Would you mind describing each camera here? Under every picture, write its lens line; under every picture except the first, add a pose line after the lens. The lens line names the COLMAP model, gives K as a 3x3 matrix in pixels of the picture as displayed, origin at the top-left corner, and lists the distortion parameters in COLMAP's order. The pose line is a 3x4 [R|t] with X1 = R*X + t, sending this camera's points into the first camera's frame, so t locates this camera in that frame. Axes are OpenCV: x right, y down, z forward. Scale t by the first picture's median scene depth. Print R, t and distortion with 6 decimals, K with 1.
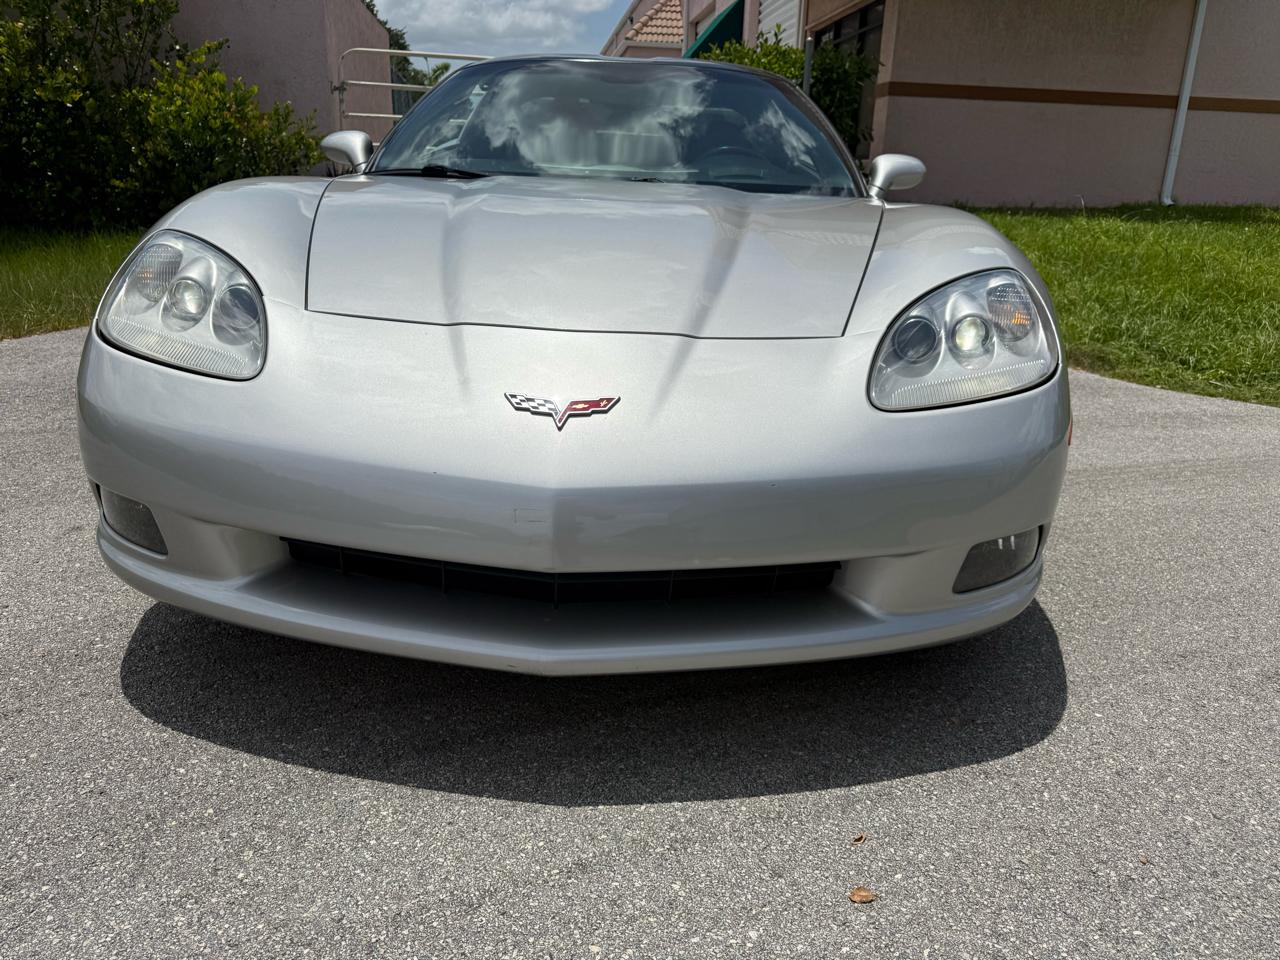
lens RADIAL K [[905.6, 0, 640.0], [0, 905.6, 480.0], [0, 0, 1]] dist [-0.004792, -0.005545]
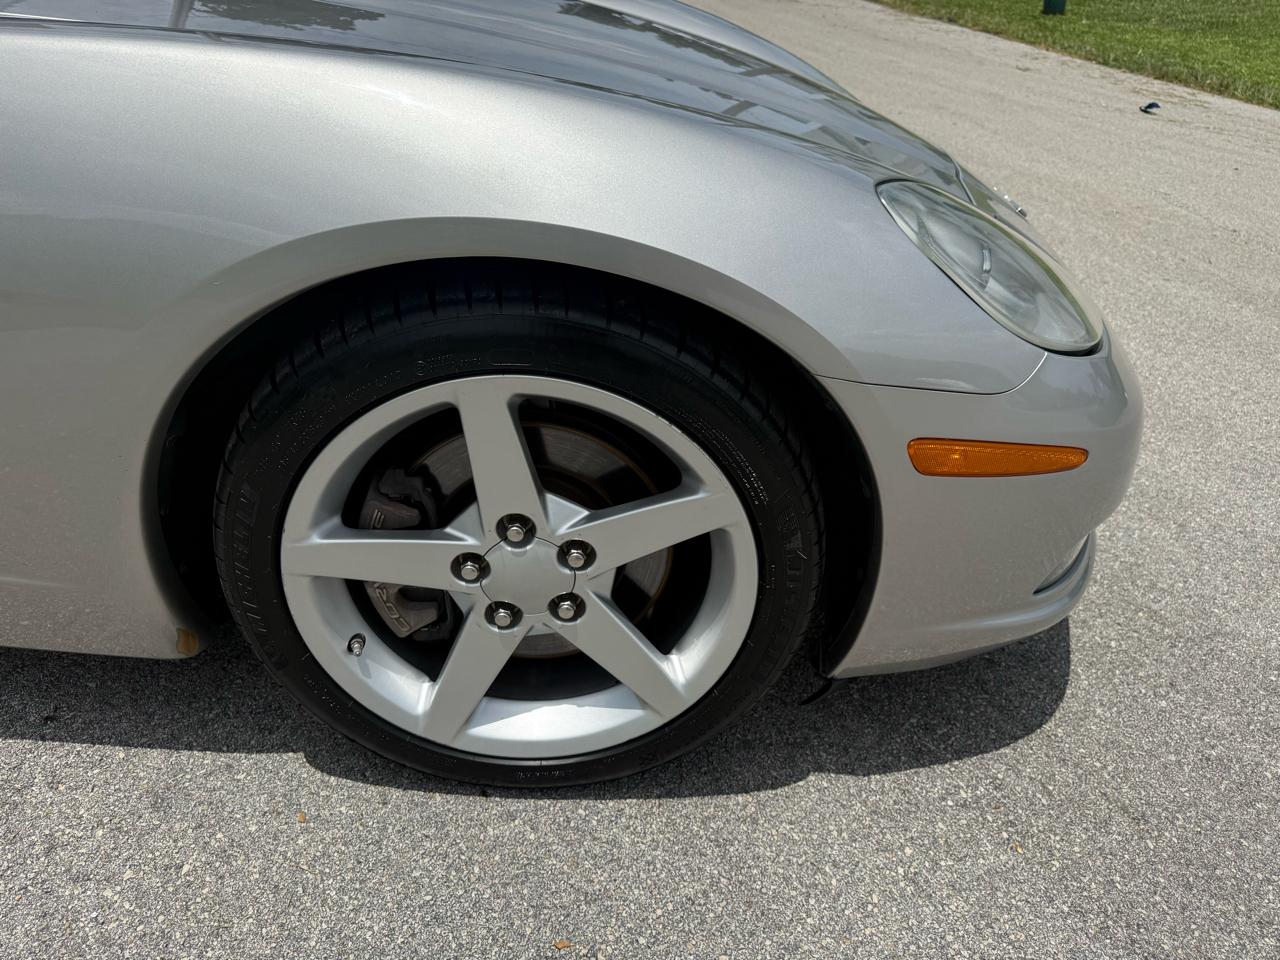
lens RADIAL K [[905.6, 0, 640.0], [0, 905.6, 480.0], [0, 0, 1]] dist [-0.004792, -0.005545]
pose [[-0.000914, -0.556808, 0.830641, -0.157535], [0.254178, 0.803231, 0.538714, -0.068948], [-0.967157, 0.211623, 0.140795, 0.164138]]
